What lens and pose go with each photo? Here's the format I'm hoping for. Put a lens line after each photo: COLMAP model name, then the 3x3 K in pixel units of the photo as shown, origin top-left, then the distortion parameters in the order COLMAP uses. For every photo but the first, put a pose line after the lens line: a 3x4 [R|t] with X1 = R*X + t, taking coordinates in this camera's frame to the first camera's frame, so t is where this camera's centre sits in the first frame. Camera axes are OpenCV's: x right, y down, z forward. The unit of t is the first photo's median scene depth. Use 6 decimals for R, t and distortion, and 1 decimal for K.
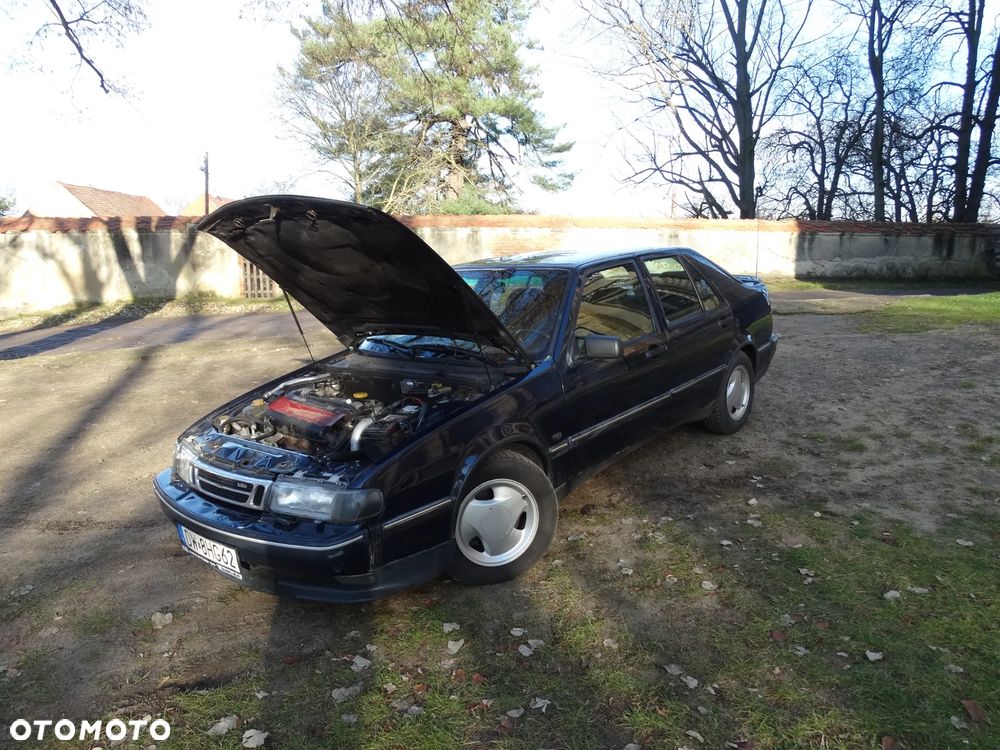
lens RADIAL K [[702.6, 0, 505.2], [0, 702.6, 371.6], [0, 0, 1]] dist [0.001915, 0.000198]
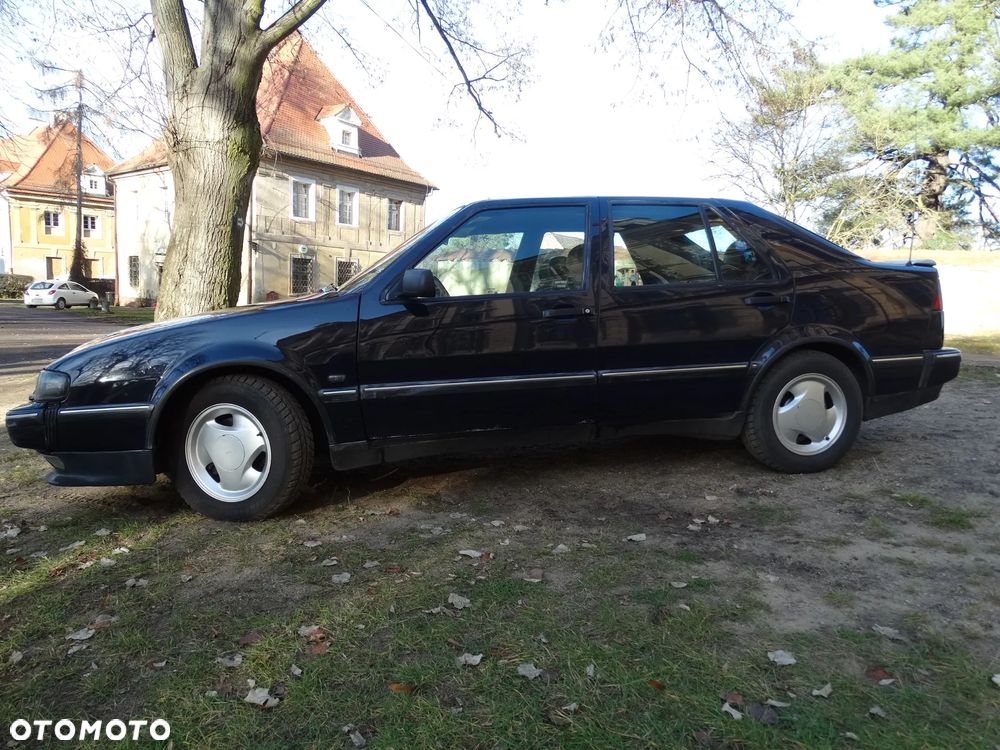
lens RADIAL K [[714.0, 0, 498.9], [0, 714.0, 367.2], [0, 0, 1]] dist [0.009092, -0.003388]
pose [[0.806452, 0.102494, -0.582349, 0.173967], [-0.150992, 0.987907, -0.035225, 0.019105], [0.571697, 0.116337, 0.812175, 0.098374]]
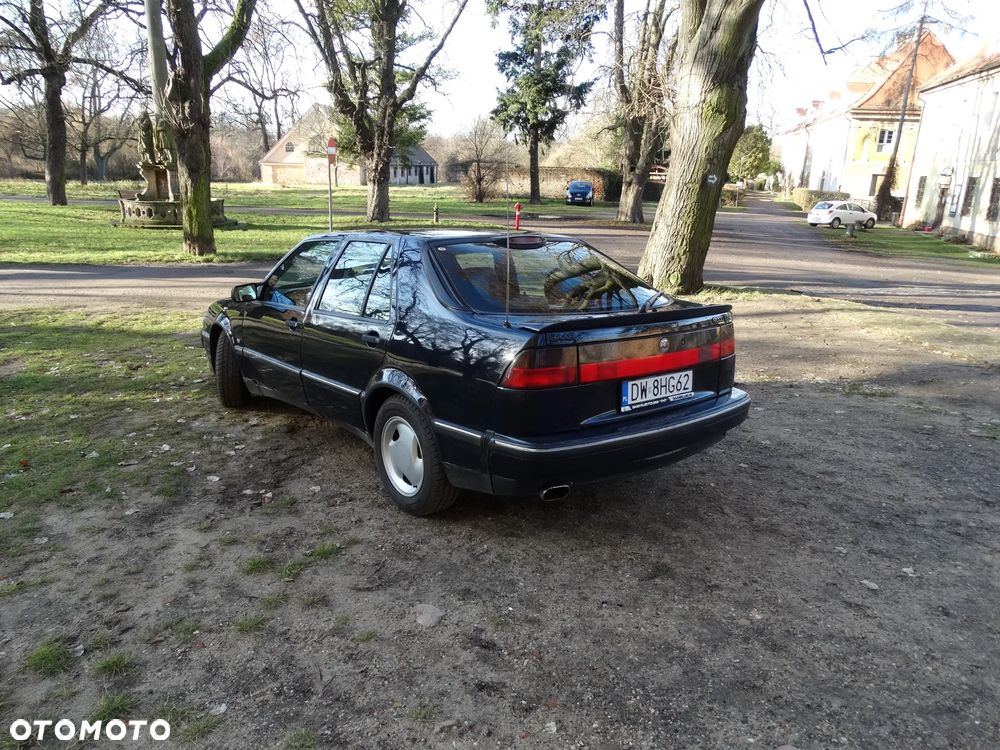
lens RADIAL K [[702.6, 0, 505.2], [0, 702.6, 371.6], [0, 0, 1]] dist [0.001915, 0.000198]
pose [[-0.116422, 0.278909, -0.953234, 0.343703], [-0.221012, 0.928422, 0.298642, -0.099222], [0.968297, 0.245445, -0.046446, 0.395860]]
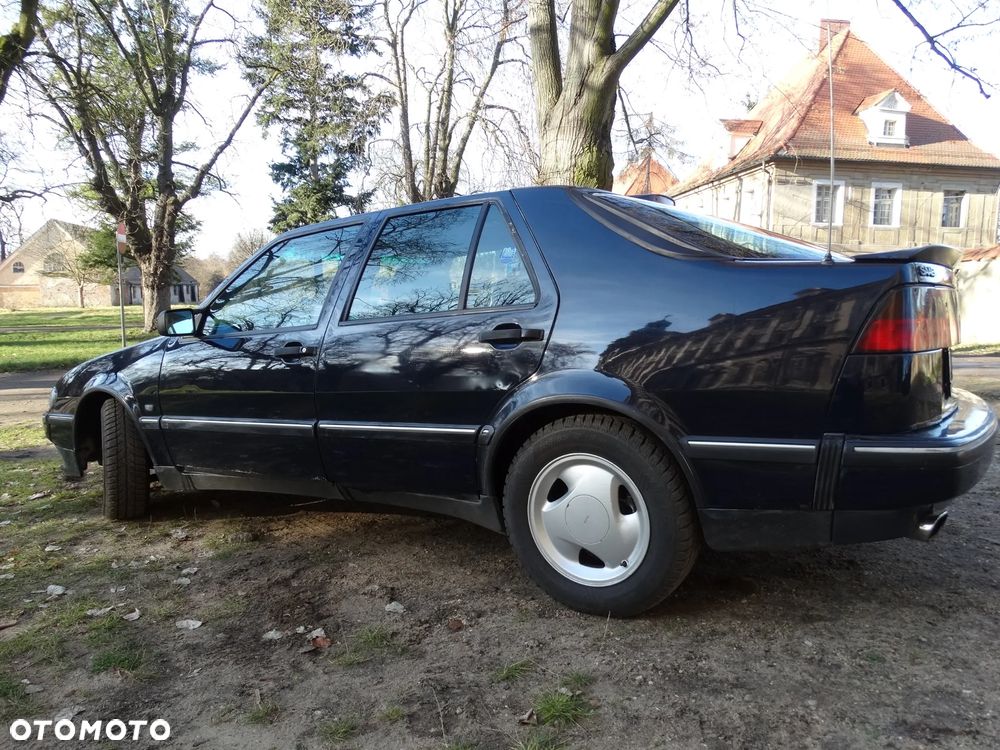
lens RADIAL K [[714.0, 0, 498.9], [0, 714.0, 367.2], [0, 0, 1]] dist [0.009092, -0.003388]
pose [[0.184589, 0.120551, -0.975395, 0.262094], [-0.189510, 0.978190, 0.085032, -0.031535], [0.964372, 0.169151, 0.203409, 0.302593]]
